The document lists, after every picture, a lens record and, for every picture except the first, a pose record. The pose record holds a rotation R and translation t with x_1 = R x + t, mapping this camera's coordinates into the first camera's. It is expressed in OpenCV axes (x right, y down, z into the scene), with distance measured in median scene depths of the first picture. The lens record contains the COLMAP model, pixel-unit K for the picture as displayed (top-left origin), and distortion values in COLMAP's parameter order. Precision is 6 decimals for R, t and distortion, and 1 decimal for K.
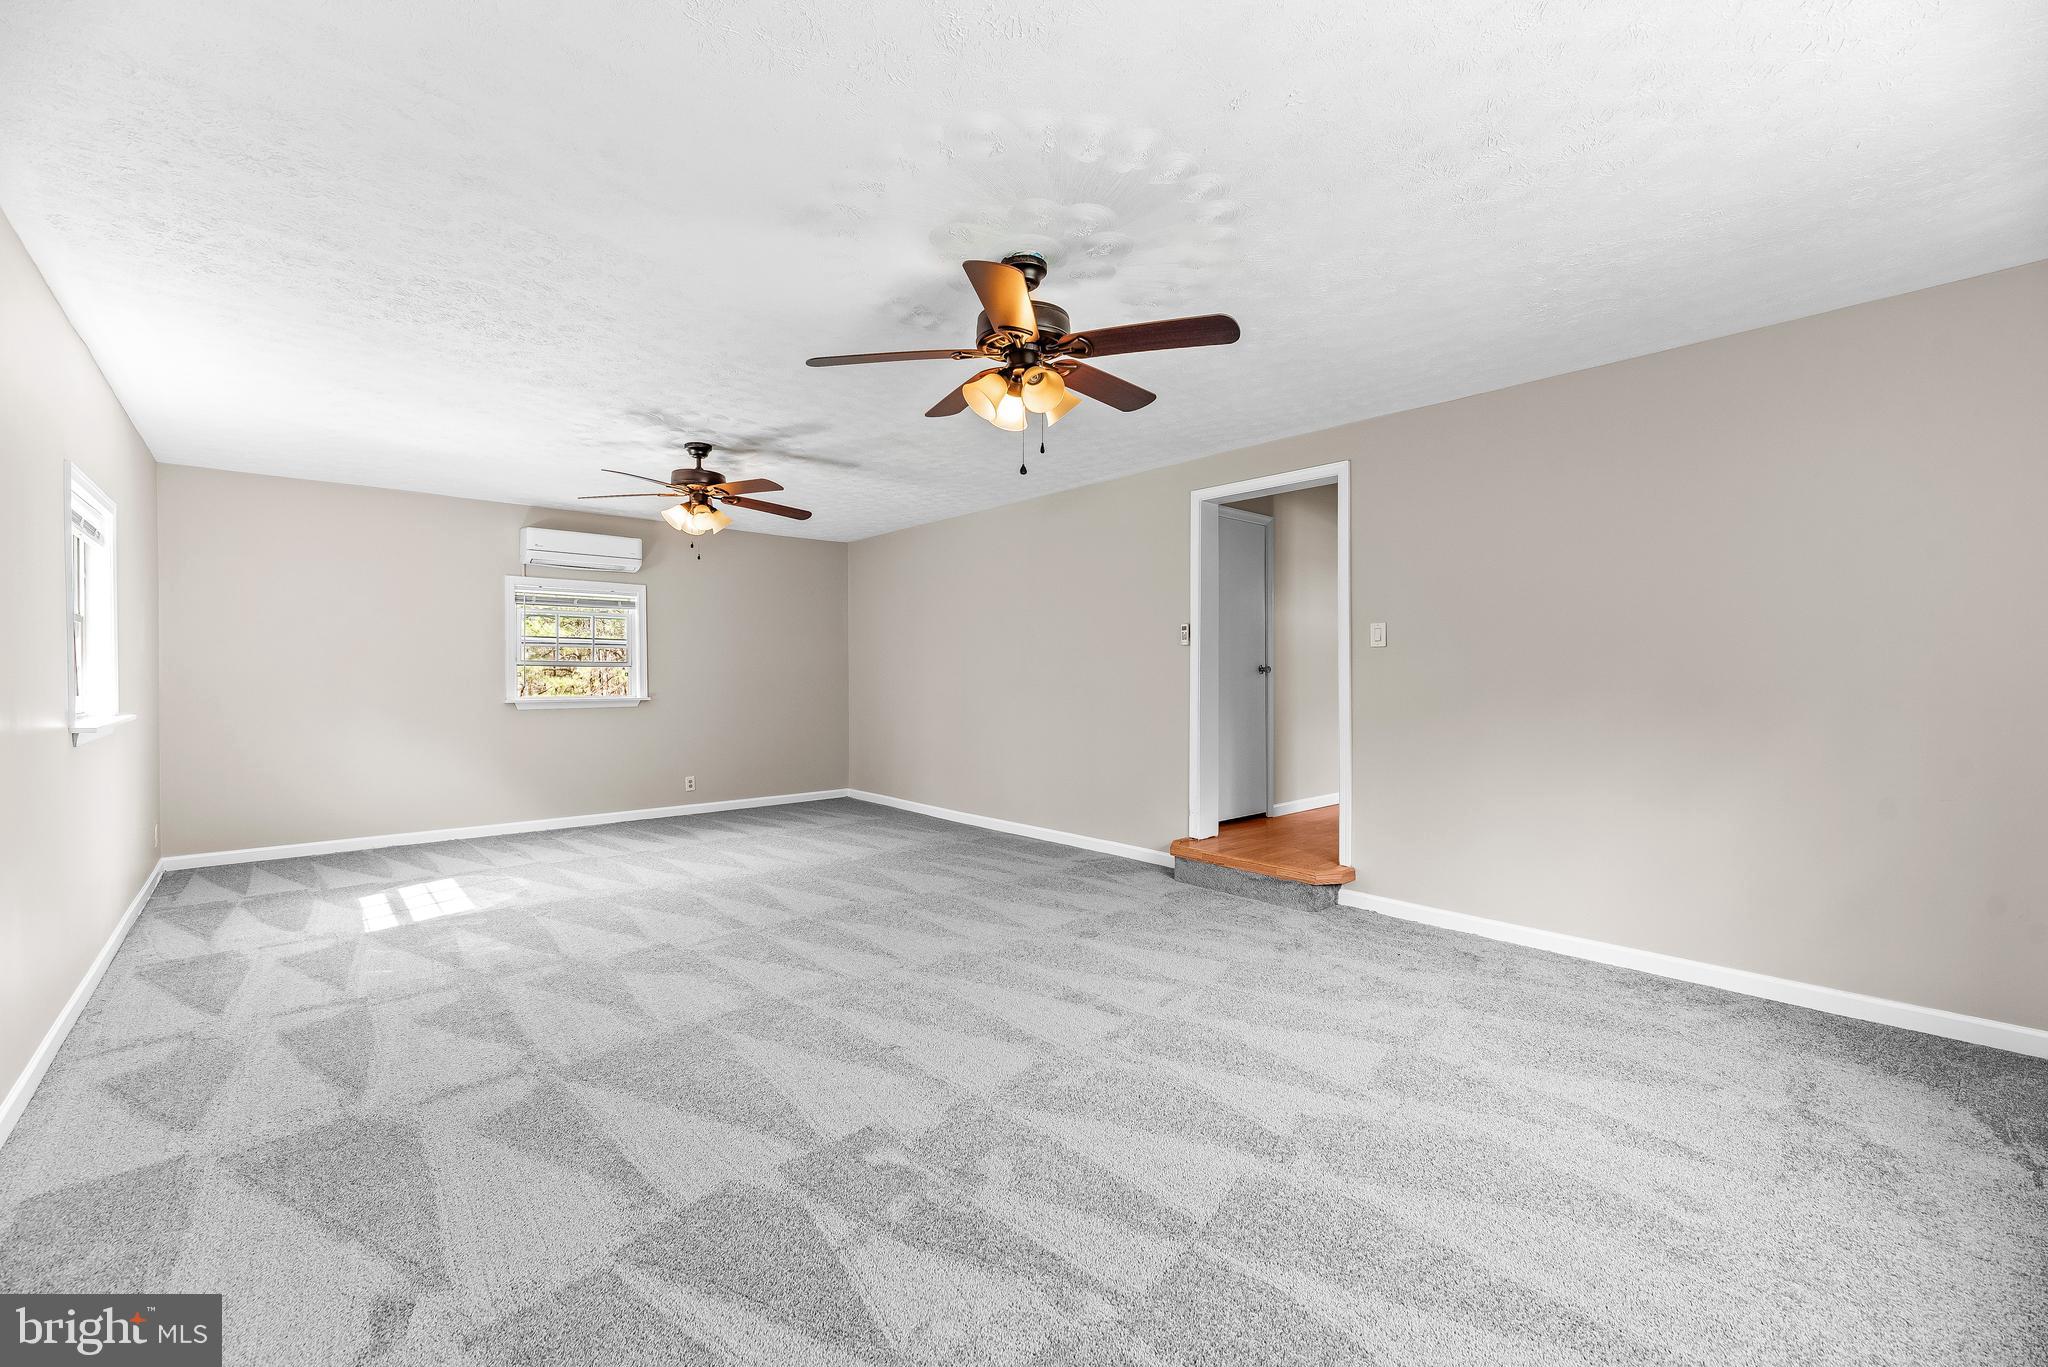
lens RADIAL K [[843.0, 0, 1019.9], [0, 843.0, 680.7], [0, 0, 1]] dist [-0.000438, 0.000301]
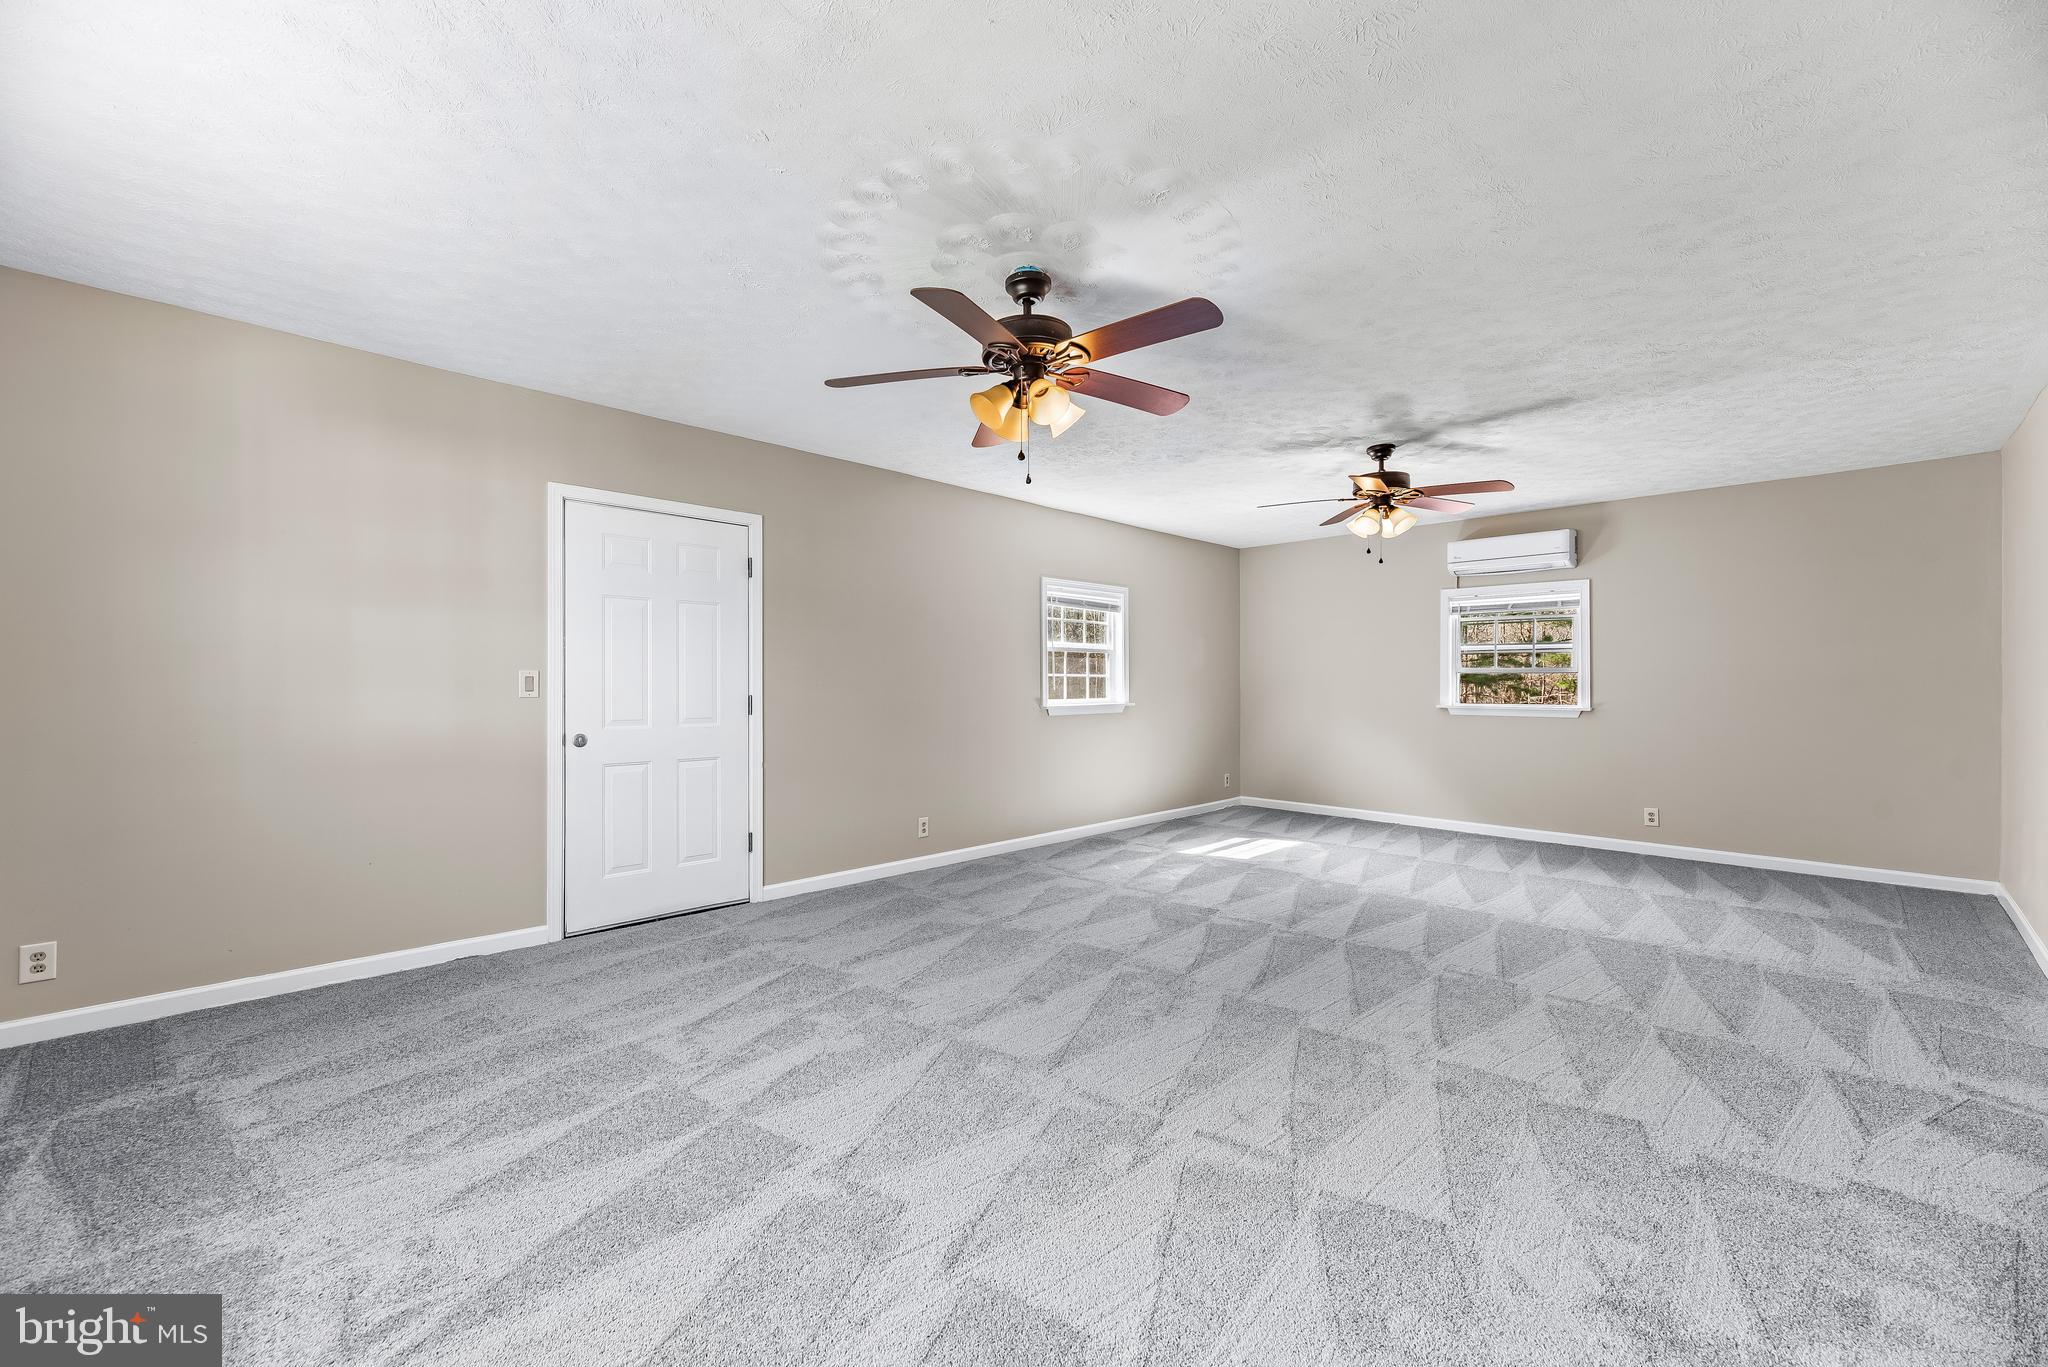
lens RADIAL K [[843.0, 0, 1020.2], [0, 843.0, 698.0], [0, 0, 1]] dist [-0.000438, 0.000301]
pose [[0.032845, 0.019423, -0.999272, 0.694767], [-0.008953, 0.999777, 0.019139, -0.003057], [0.999420, 0.008318, 0.033012, 0.644401]]
